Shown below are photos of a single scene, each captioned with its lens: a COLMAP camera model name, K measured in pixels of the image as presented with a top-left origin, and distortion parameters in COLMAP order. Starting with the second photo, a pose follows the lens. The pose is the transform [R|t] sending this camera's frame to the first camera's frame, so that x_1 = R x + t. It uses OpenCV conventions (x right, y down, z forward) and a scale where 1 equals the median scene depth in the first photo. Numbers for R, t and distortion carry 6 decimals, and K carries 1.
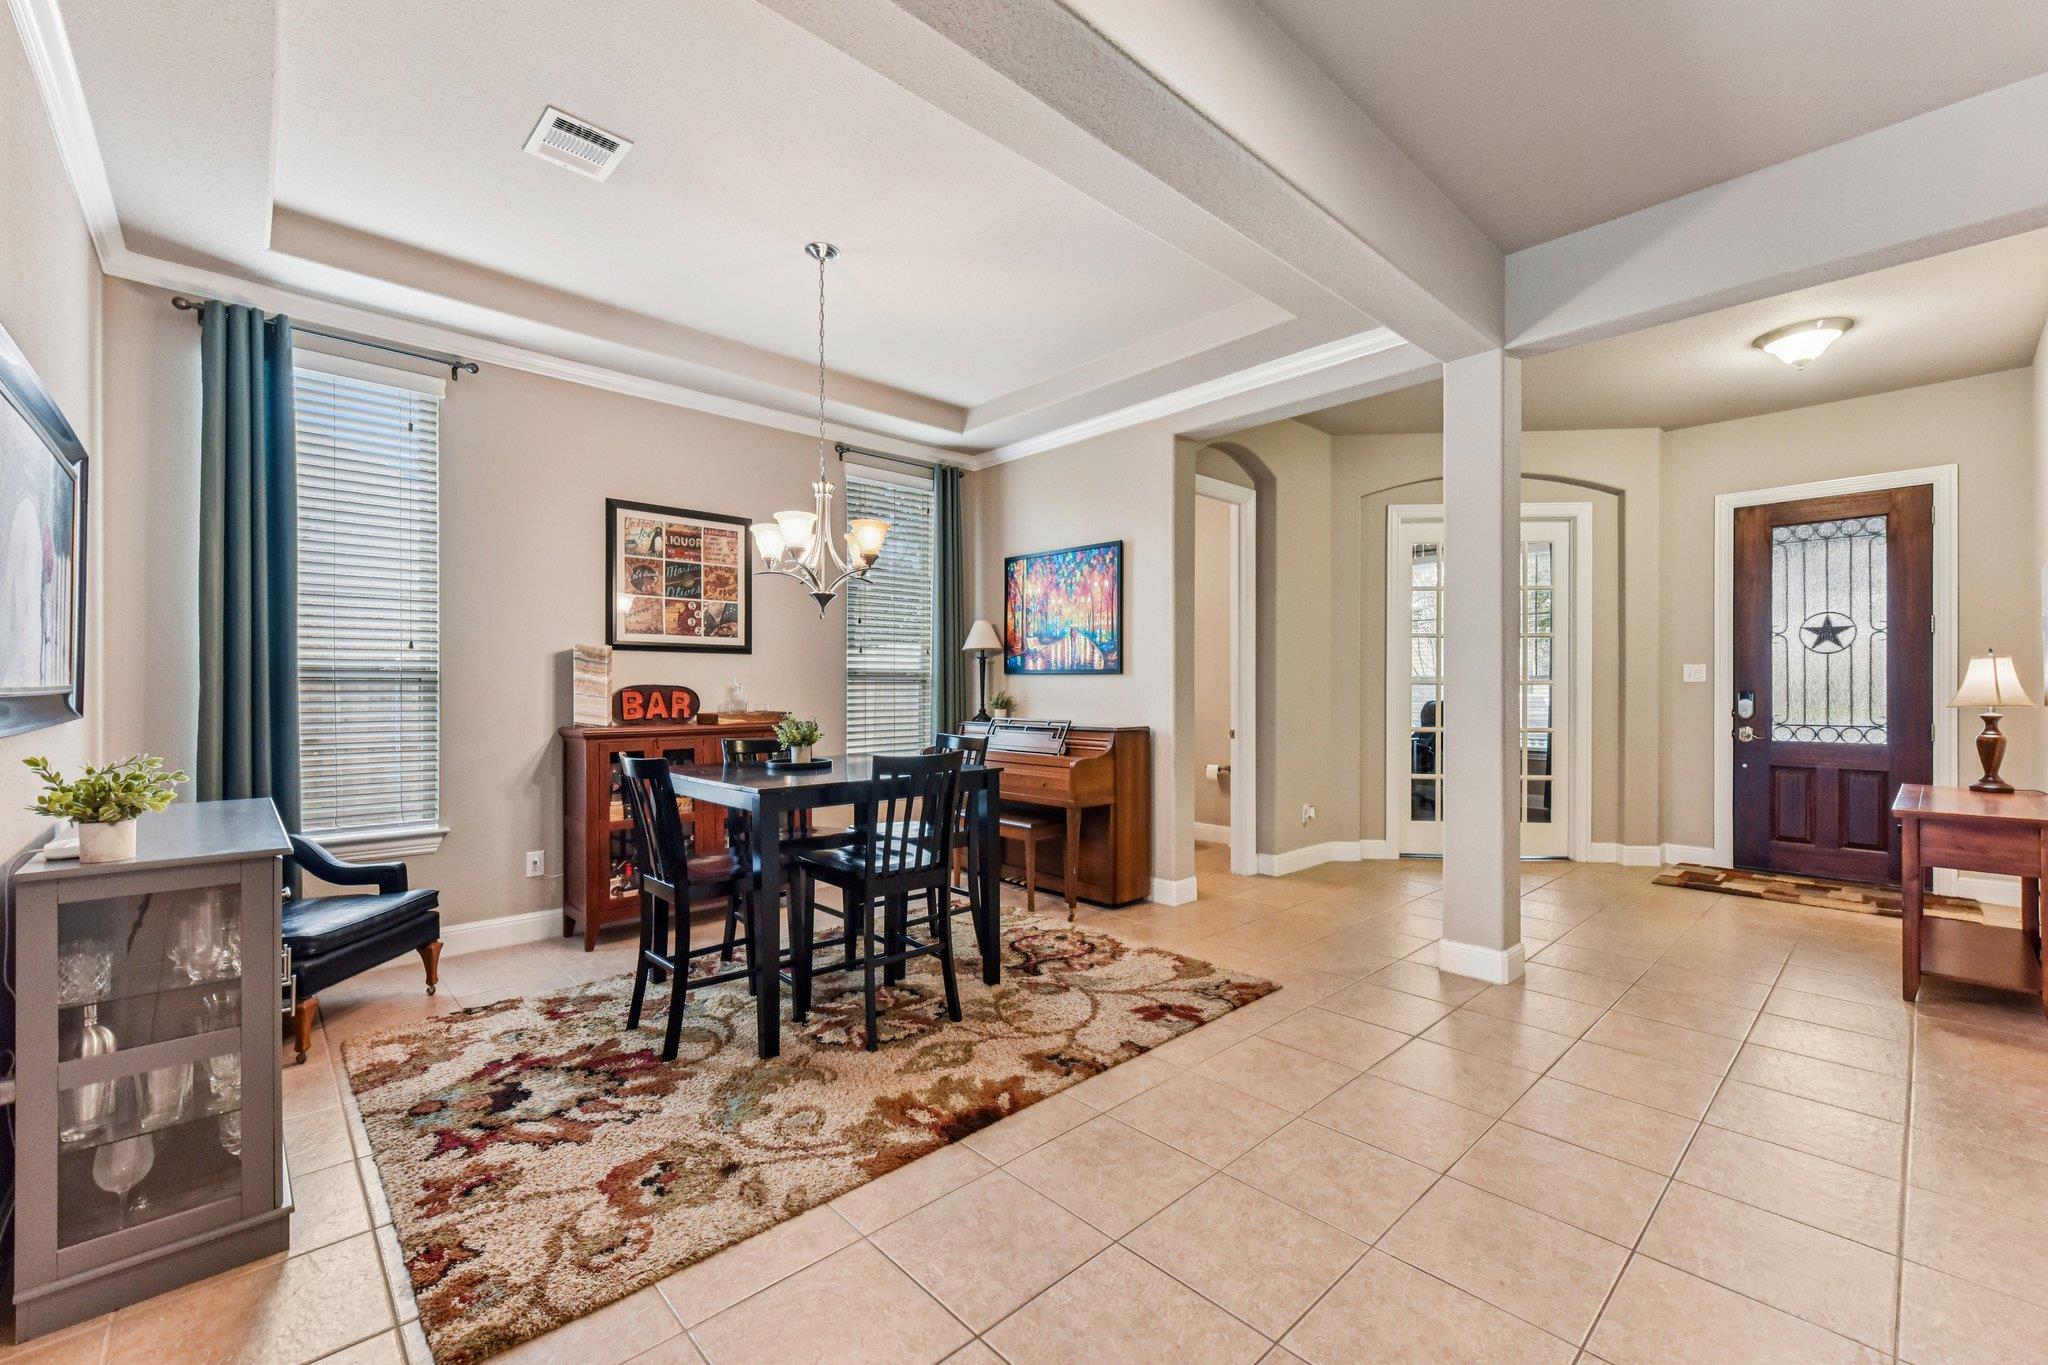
lens RADIAL K [[845.0, 0, 1039.4], [0, 845.0, 679.4], [0, 0, 1]] dist [0.015705, -0.003563]
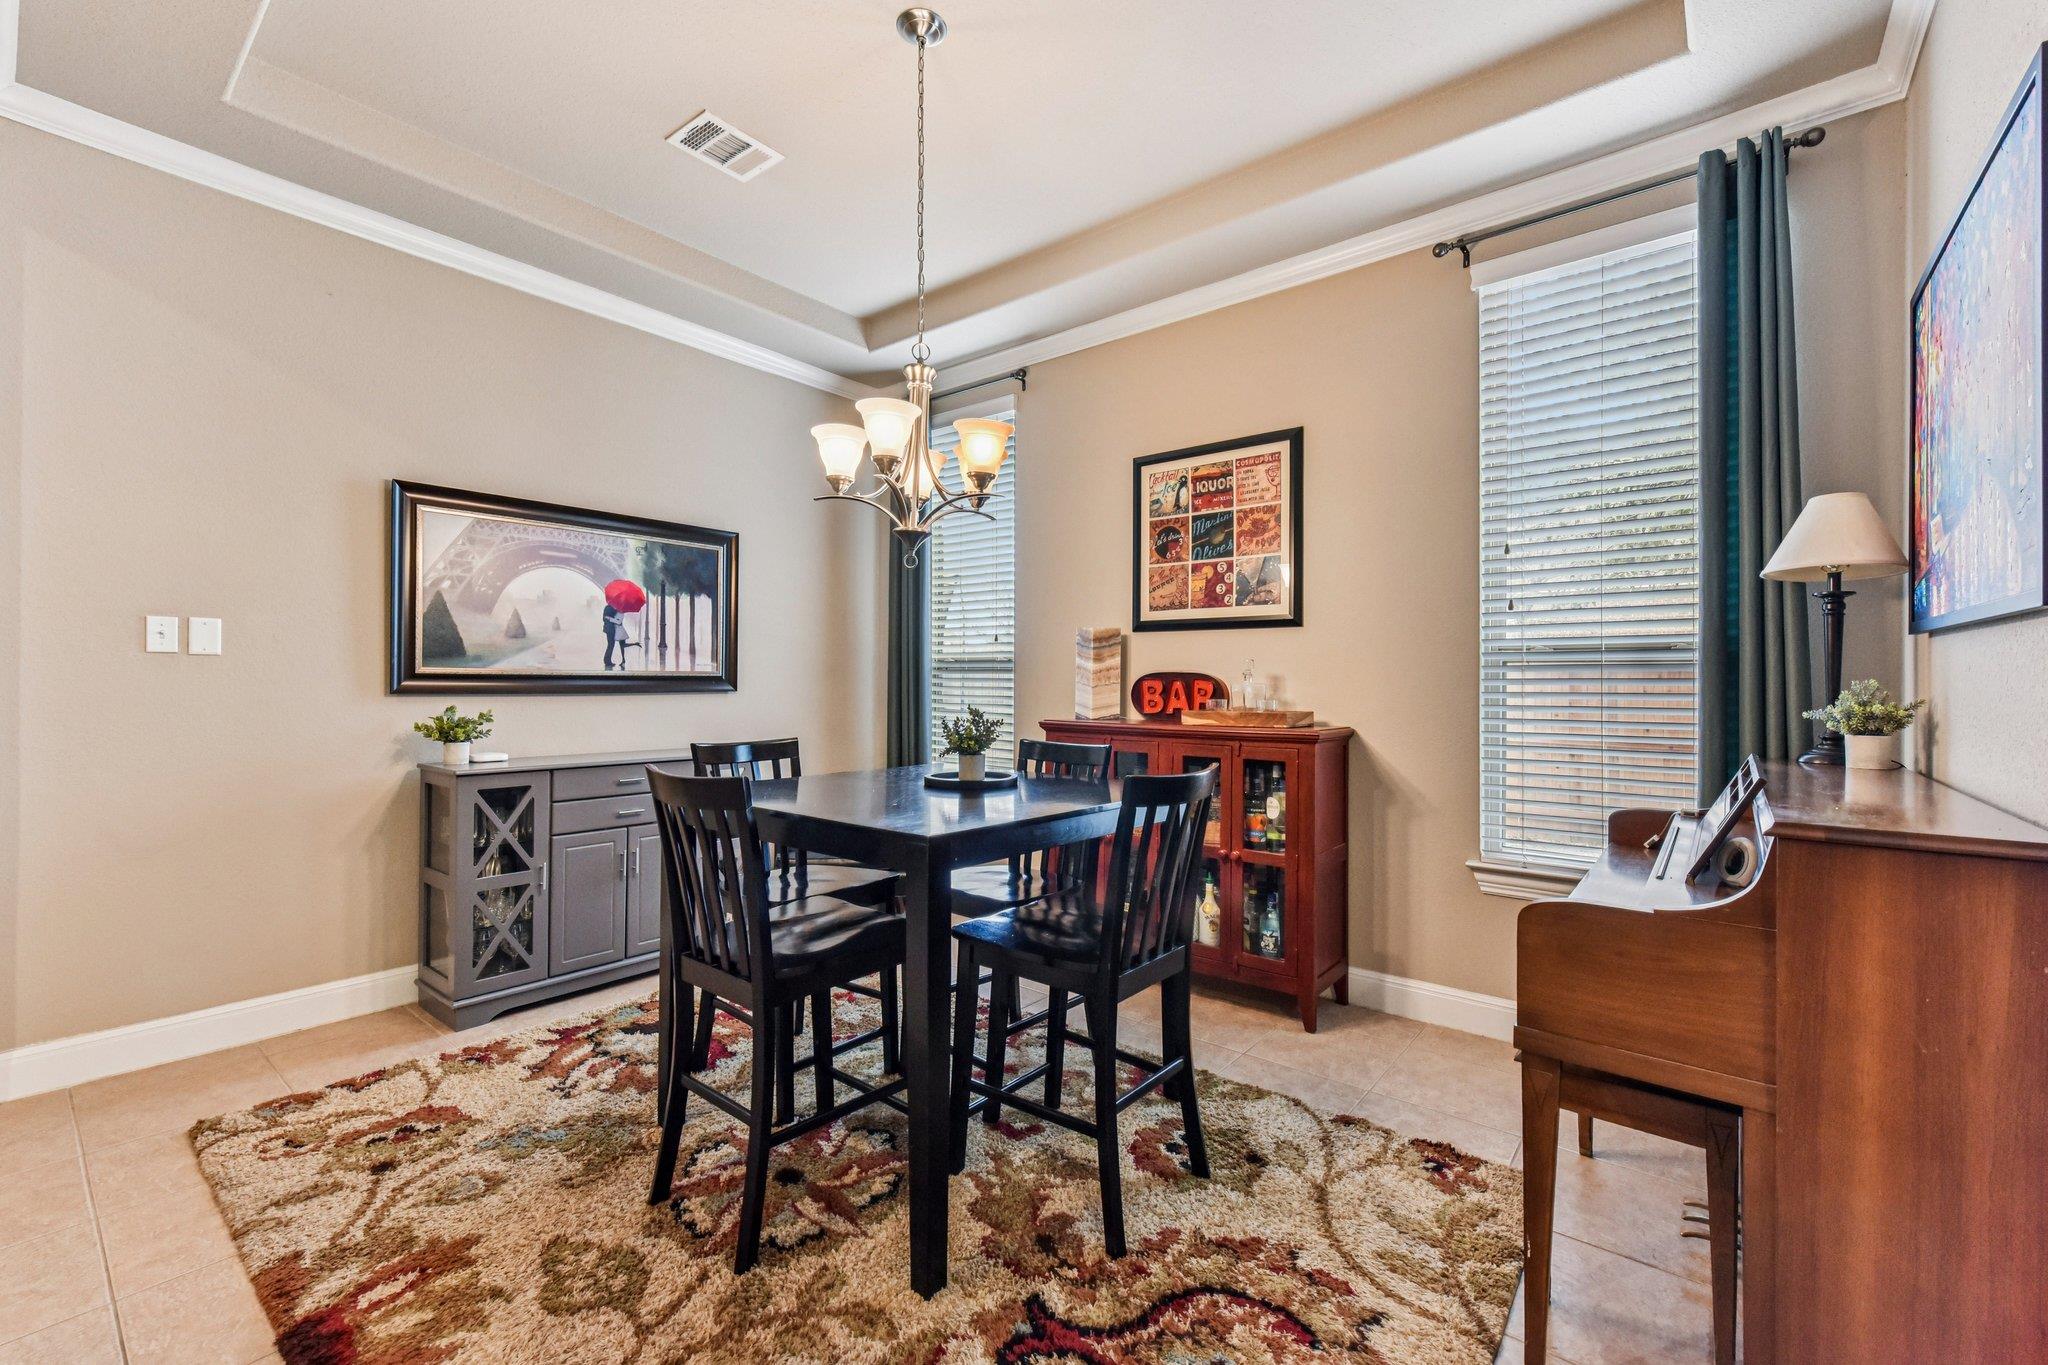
lens RADIAL K [[845.0, 0, 1022.5], [0, 845.0, 670.1], [0, 0, 1]] dist [0.015705, -0.003563]
pose [[0.128808, -0.014269, -0.991567, 0.316113], [0.001285, 0.999898, -0.014222, 0.015191], [0.991669, 0.000558, 0.128813, 0.731959]]
